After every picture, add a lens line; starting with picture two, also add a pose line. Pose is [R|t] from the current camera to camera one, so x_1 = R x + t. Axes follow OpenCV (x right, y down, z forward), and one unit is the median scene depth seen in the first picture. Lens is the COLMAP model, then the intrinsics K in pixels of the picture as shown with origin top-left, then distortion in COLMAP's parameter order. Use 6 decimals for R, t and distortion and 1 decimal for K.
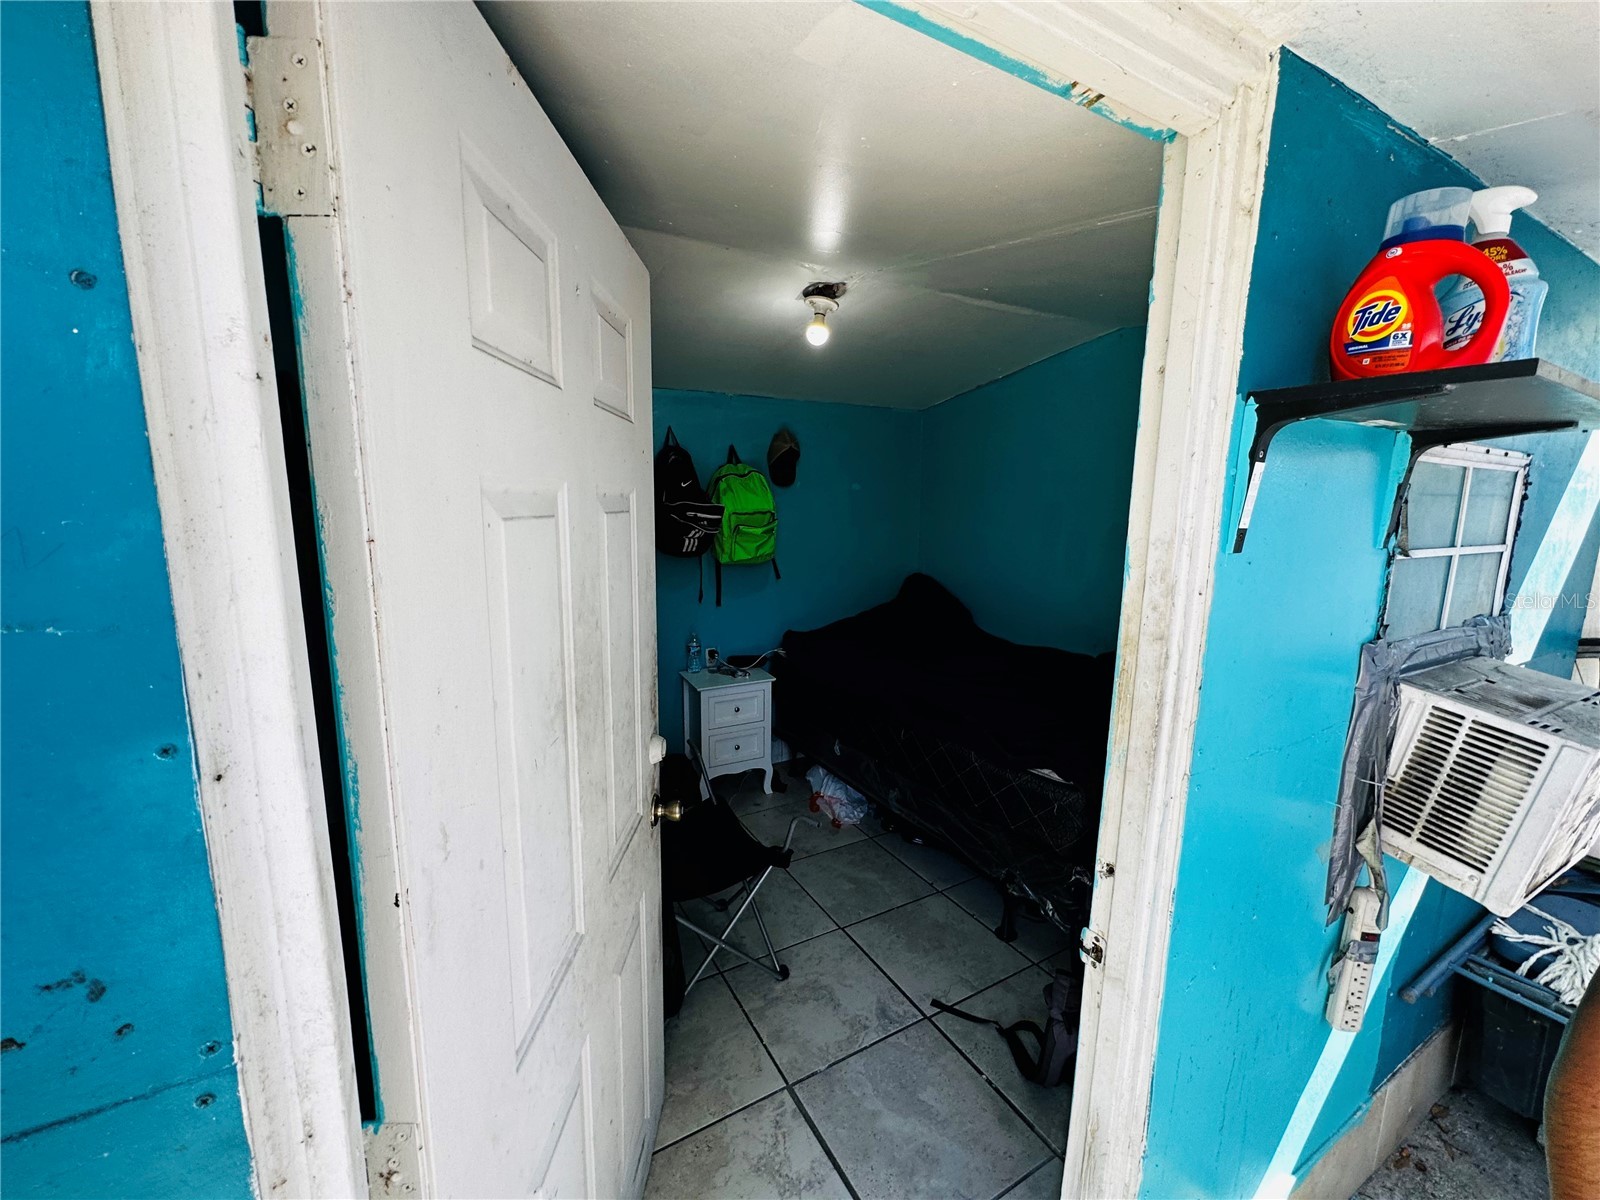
lens RADIAL K [[638.4, 0, 800.6], [0, 638.4, 604.2], [0, 0, 1]] dist [-0.004638, 0.001165]
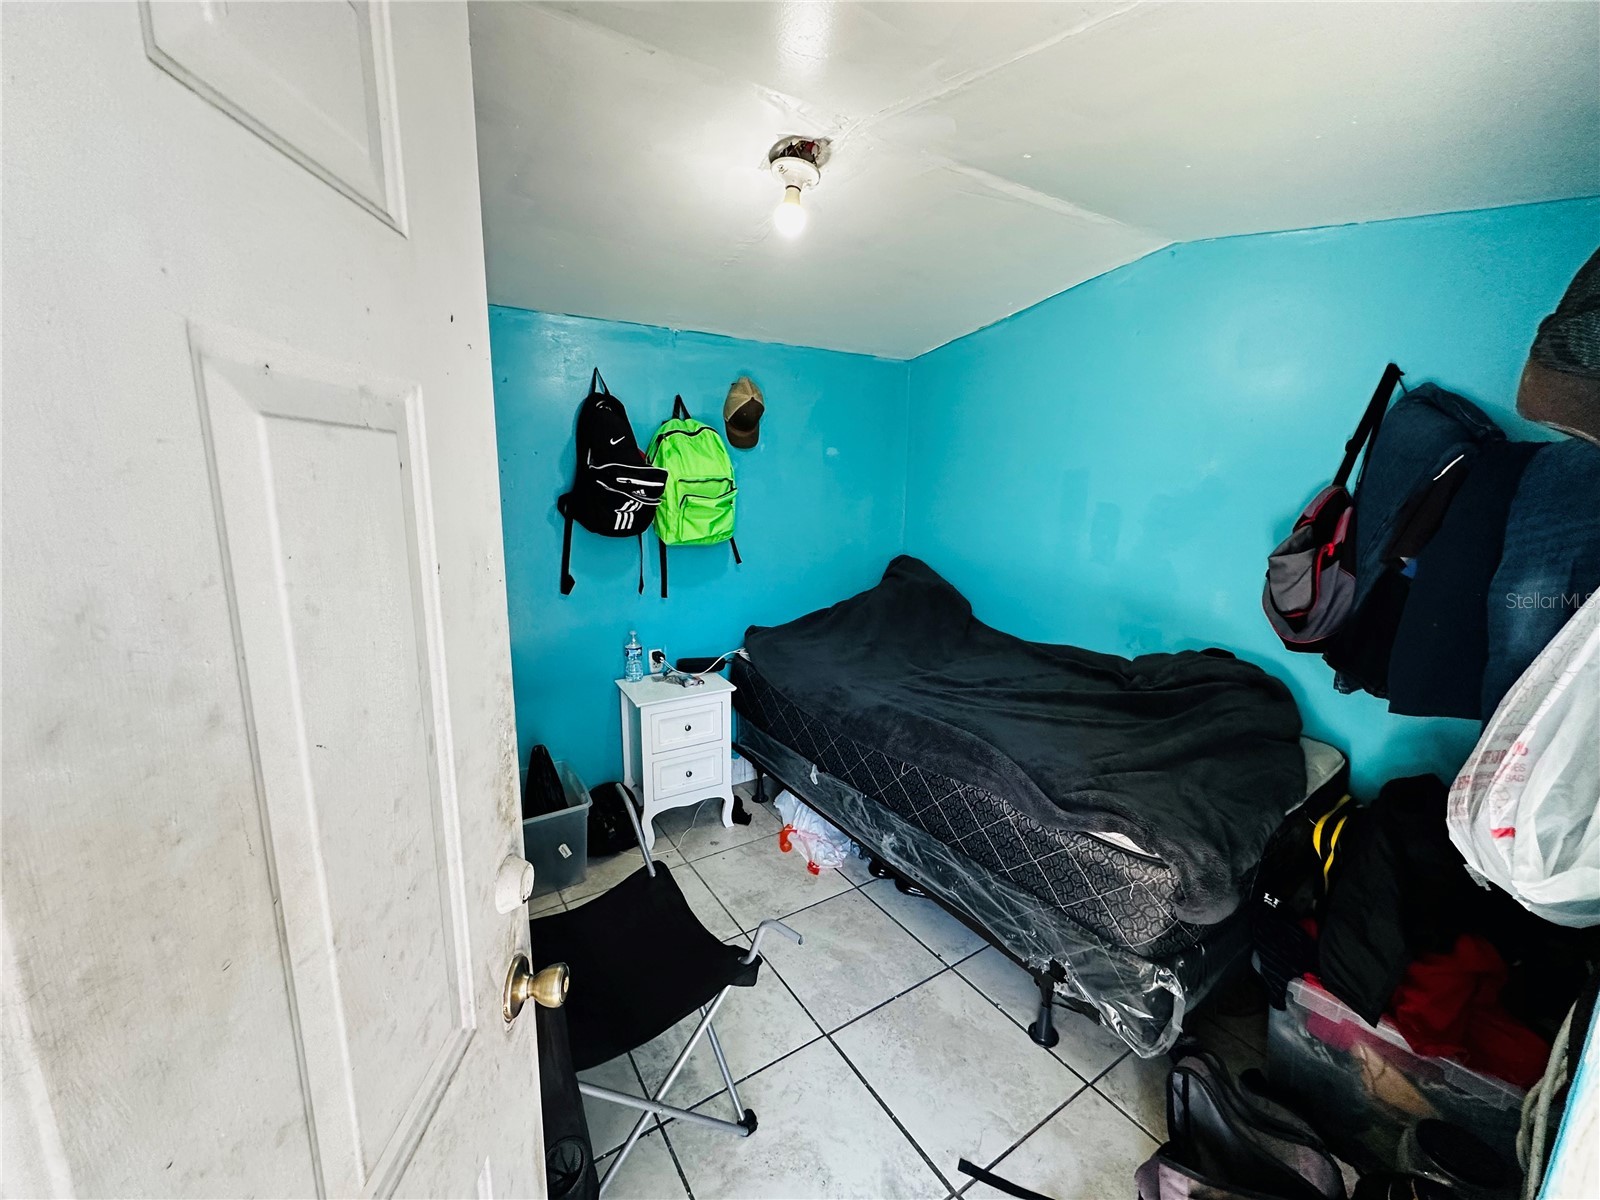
lens RADIAL K [[638.4, 0, 800.6], [0, 638.4, 604.2], [0, 0, 1]] dist [-0.004638, 0.001165]
pose [[0.998281, -0.007602, 0.058112, -0.004354], [0.005837, 0.999518, 0.030485, -0.013705], [-0.058316, -0.030094, 0.997844, 0.207165]]
